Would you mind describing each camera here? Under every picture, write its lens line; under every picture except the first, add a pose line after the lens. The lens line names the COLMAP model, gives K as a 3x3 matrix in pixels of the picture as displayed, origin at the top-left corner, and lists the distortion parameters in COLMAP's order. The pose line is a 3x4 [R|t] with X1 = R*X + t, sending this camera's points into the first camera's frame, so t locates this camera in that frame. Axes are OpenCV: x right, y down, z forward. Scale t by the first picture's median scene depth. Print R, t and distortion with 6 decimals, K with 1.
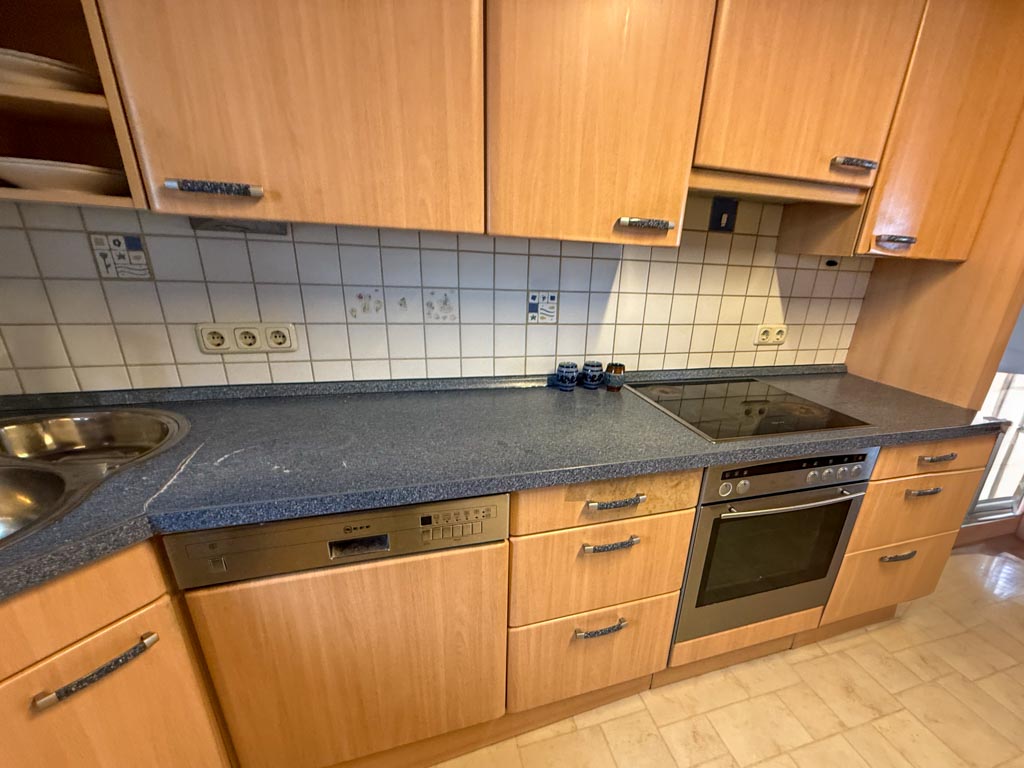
lens RADIAL K [[411.1, 0, 512.0], [0, 411.1, 384.0], [0, 0, 1]] dist [-0.001417, -0.000033]
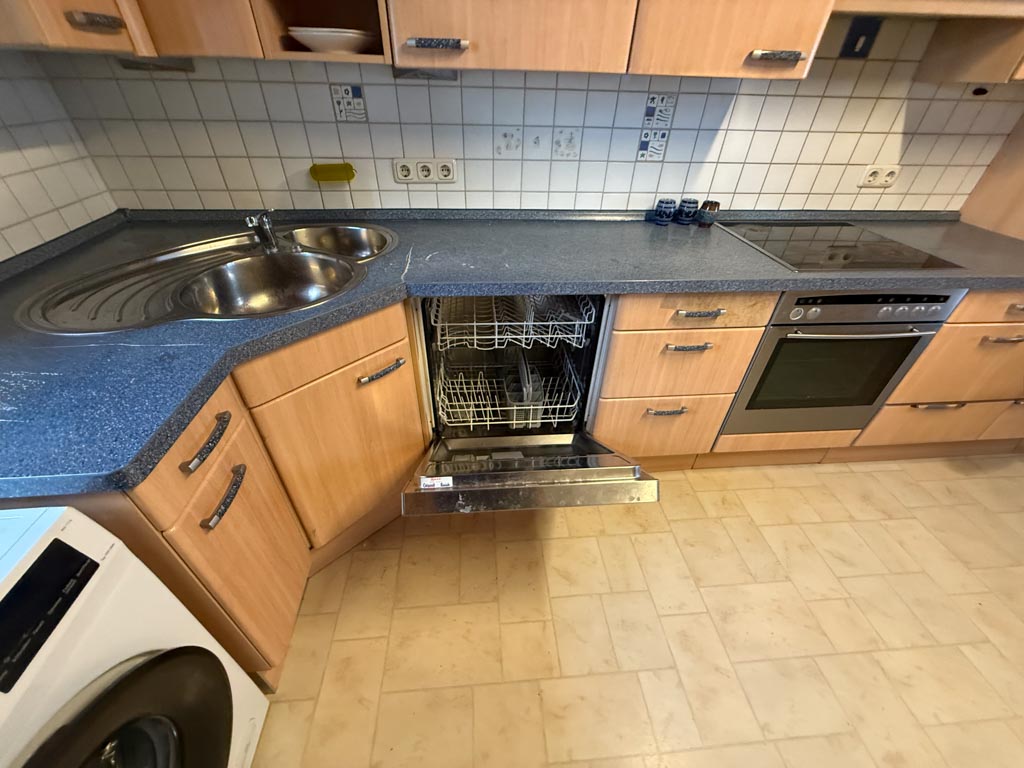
lens RADIAL K [[411.5, 0, 469.0], [0, 411.5, 359.5], [0, 0, 1]] dist [0.000792, -0.000101]
pose [[0.983222, 0.076996, -0.165369, -0.189615], [-0.029631, 0.961926, 0.271700, 0.085867], [0.179992, -0.262242, 0.948068, -0.307748]]
